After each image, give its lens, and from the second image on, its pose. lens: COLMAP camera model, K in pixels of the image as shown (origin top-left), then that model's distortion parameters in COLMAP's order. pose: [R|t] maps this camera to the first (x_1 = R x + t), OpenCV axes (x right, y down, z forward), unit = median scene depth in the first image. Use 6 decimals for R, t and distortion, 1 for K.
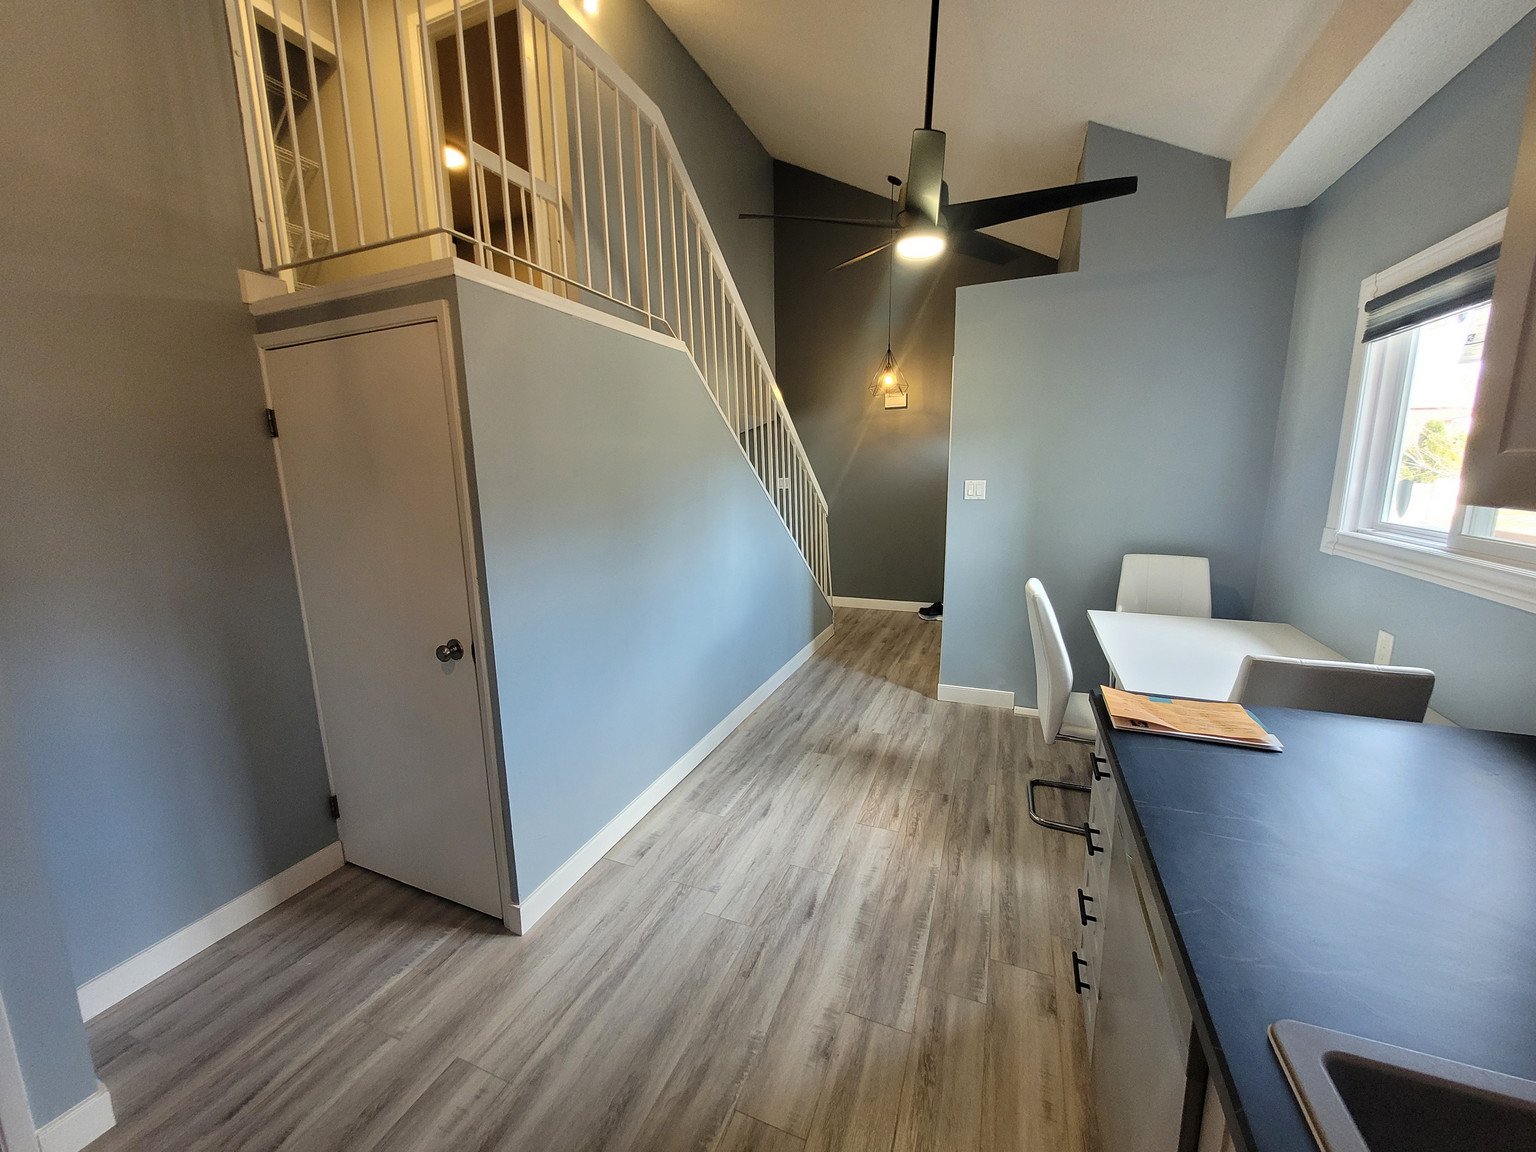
lens RADIAL K [[600.5, 0, 771.6], [0, 600.5, 572.0], [0, 0, 1]] dist [0.006312, -0.001072]
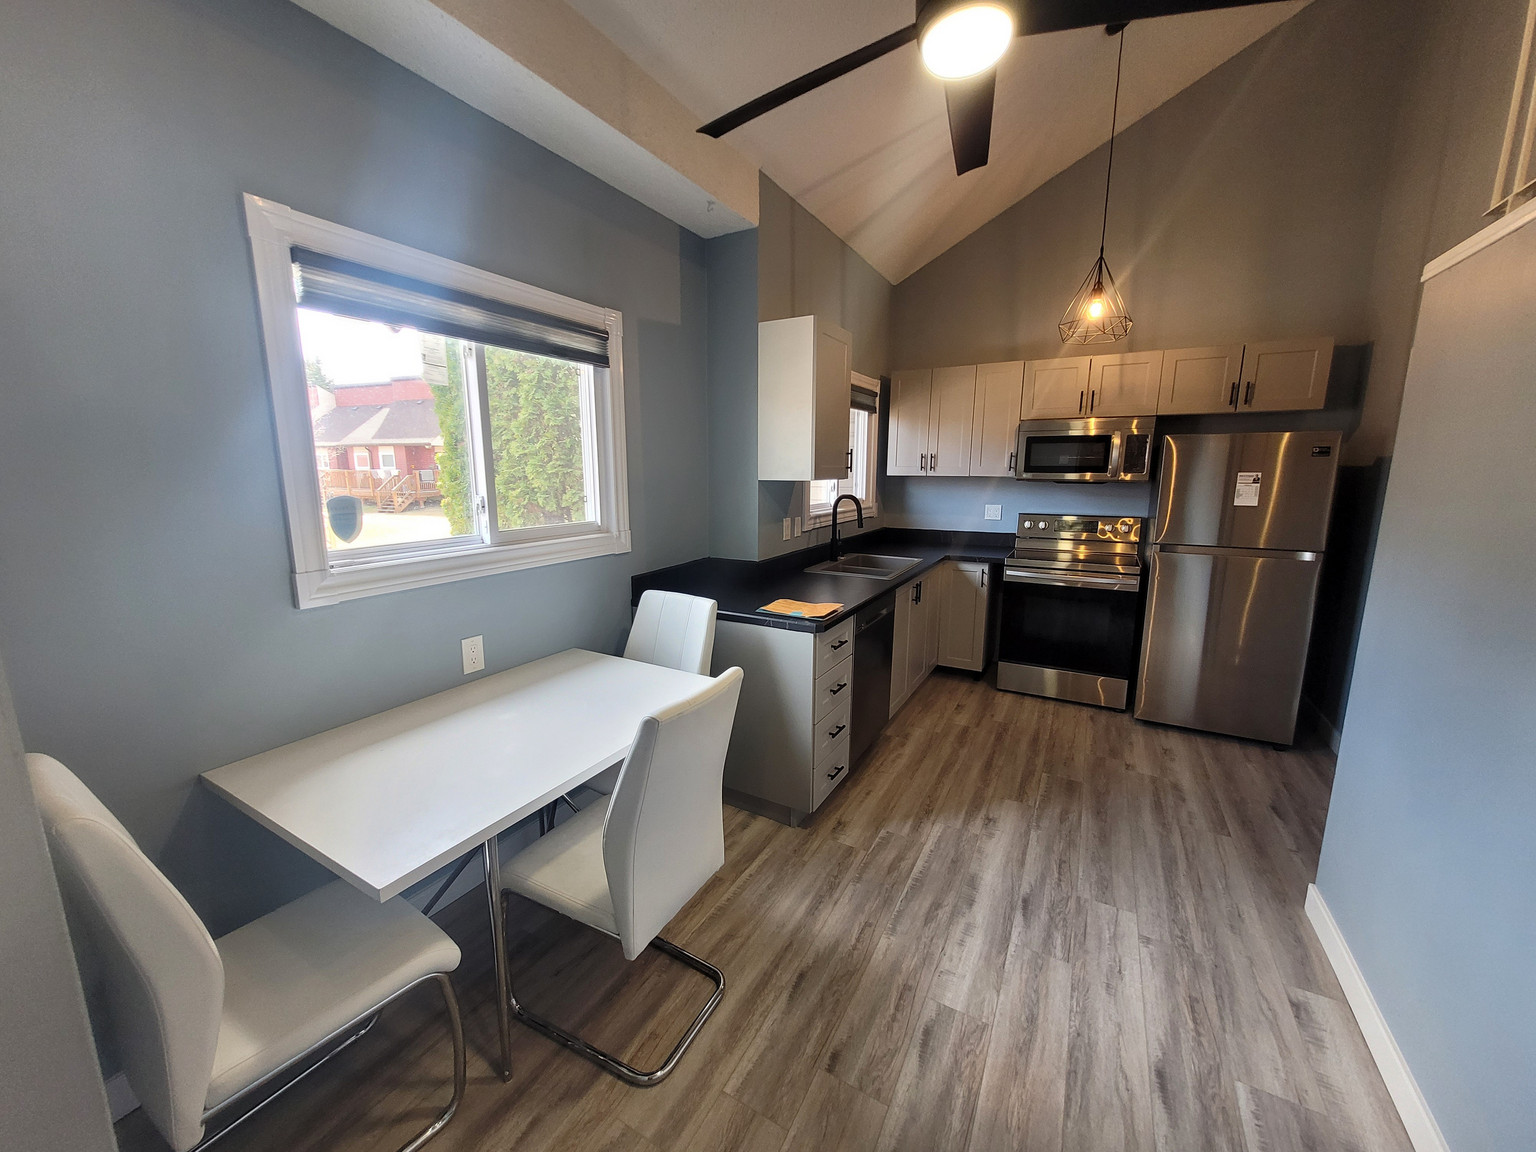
lens RADIAL K [[600.5, 0, 762.1], [0, 600.5, 569.9], [0, 0, 1]] dist [0.006312, -0.001072]
pose [[-0.990504, -0.012806, 0.136884, 0.334761], [0.034637, 0.940292, 0.338603, -0.297551], [-0.133047, 0.340129, -0.930919, 1.626094]]
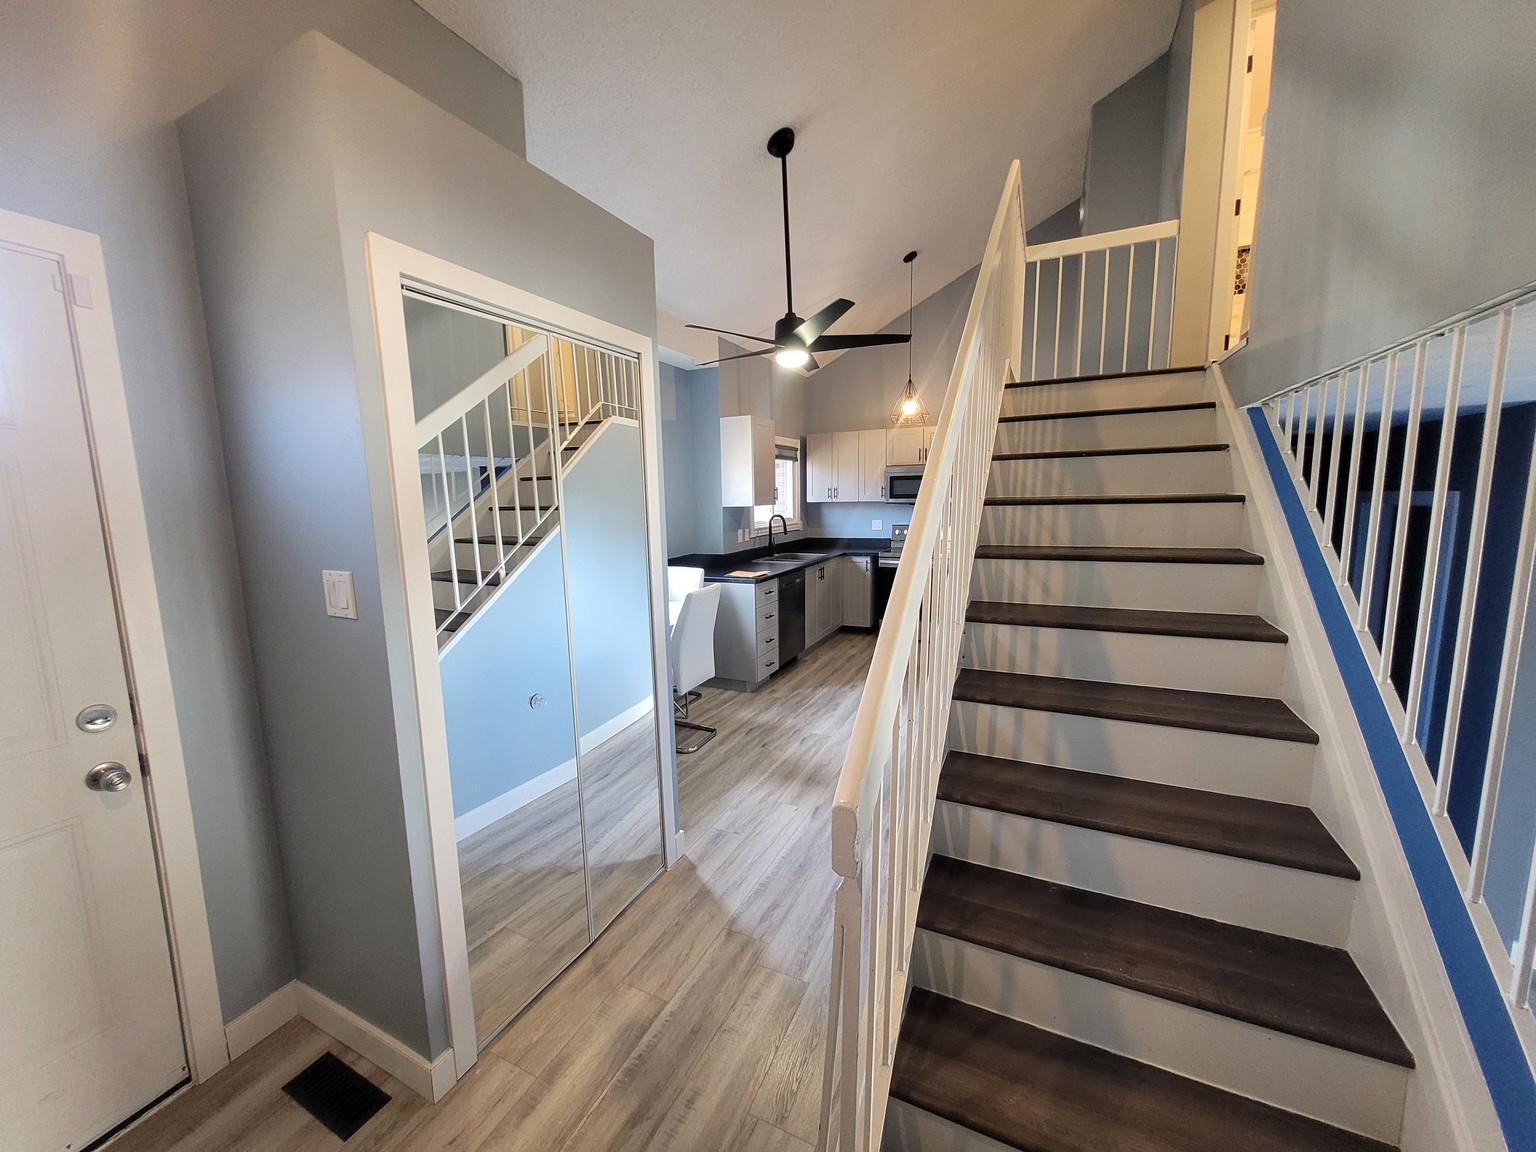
lens RADIAL K [[600.5, 0, 755.9], [0, 600.5, 574.9], [0, 0, 1]] dist [0.006312, -0.001072]
pose [[-0.996604, 0.022099, 0.079318, 0.225331], [0.045235, 0.951865, 0.303161, -0.473795], [-0.068800, 0.305720, -0.949632, 2.562192]]
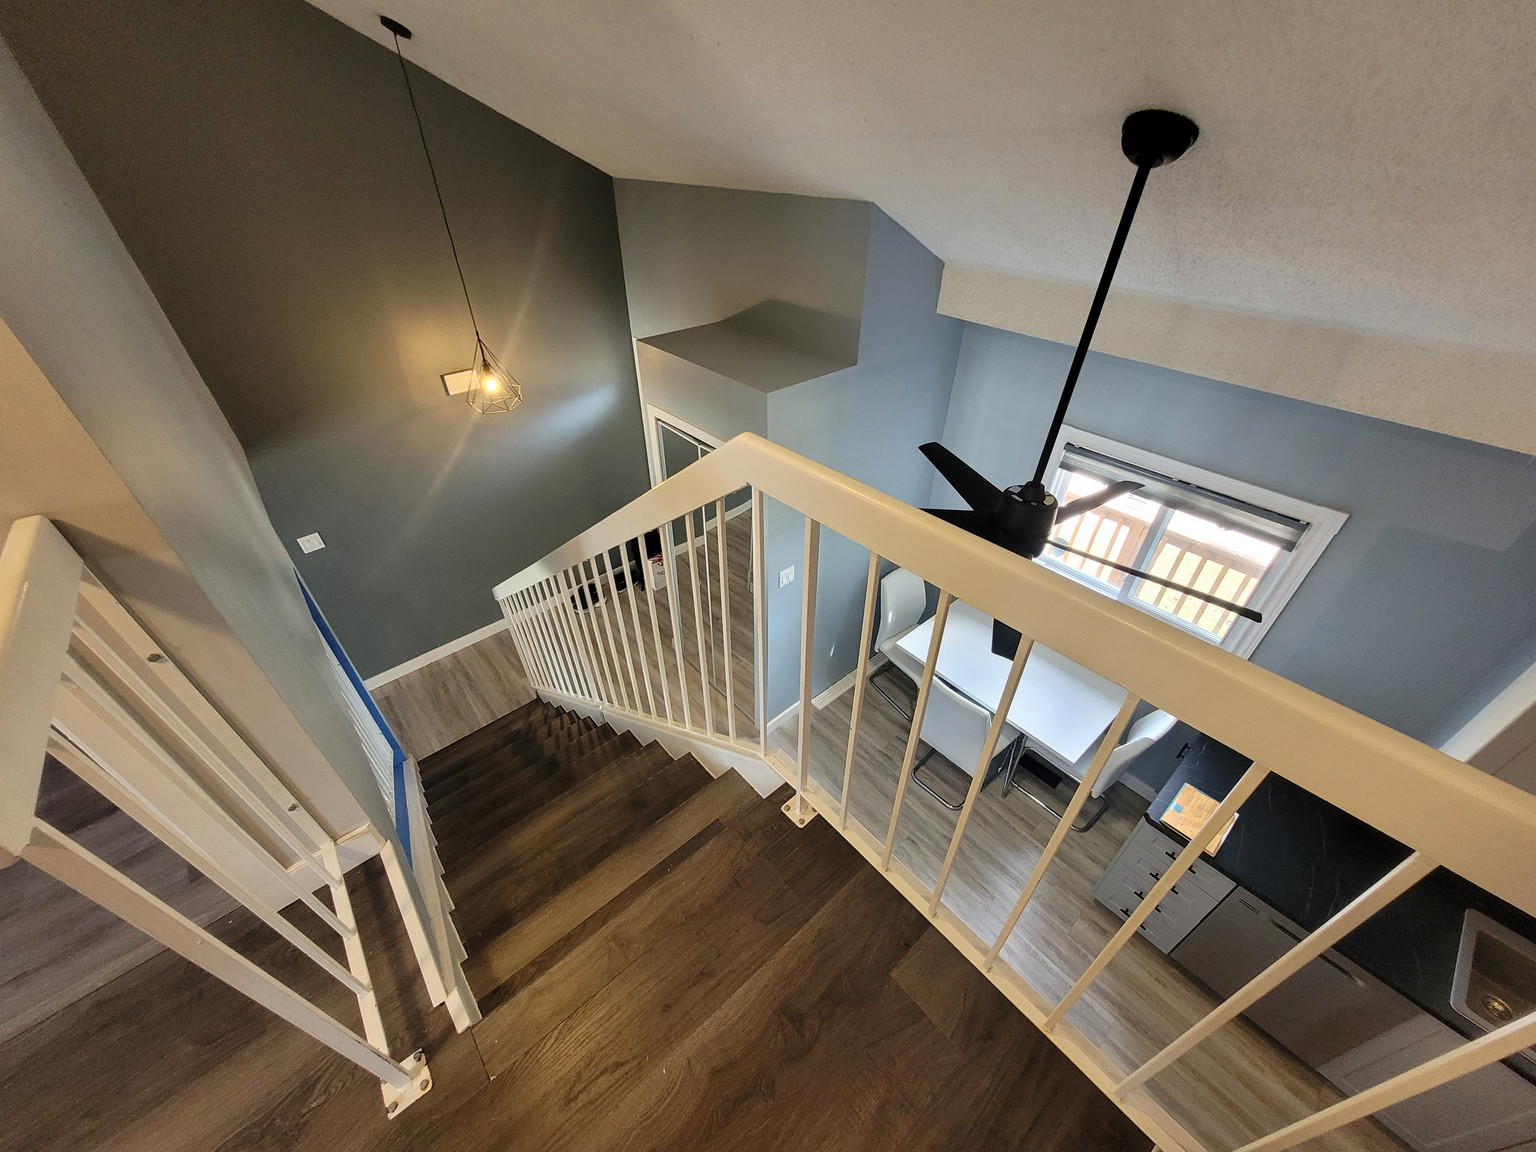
lens RADIAL K [[600.5, 0, 756.3], [0, 600.5, 567.1], [0, 0, 1]] dist [0.006312, -0.001072]
pose [[0.470967, -0.511034, 0.719051, -0.618233], [0.150828, 0.849757, 0.505138, -1.023607], [-0.869161, -0.129451, 0.477286, 0.873489]]
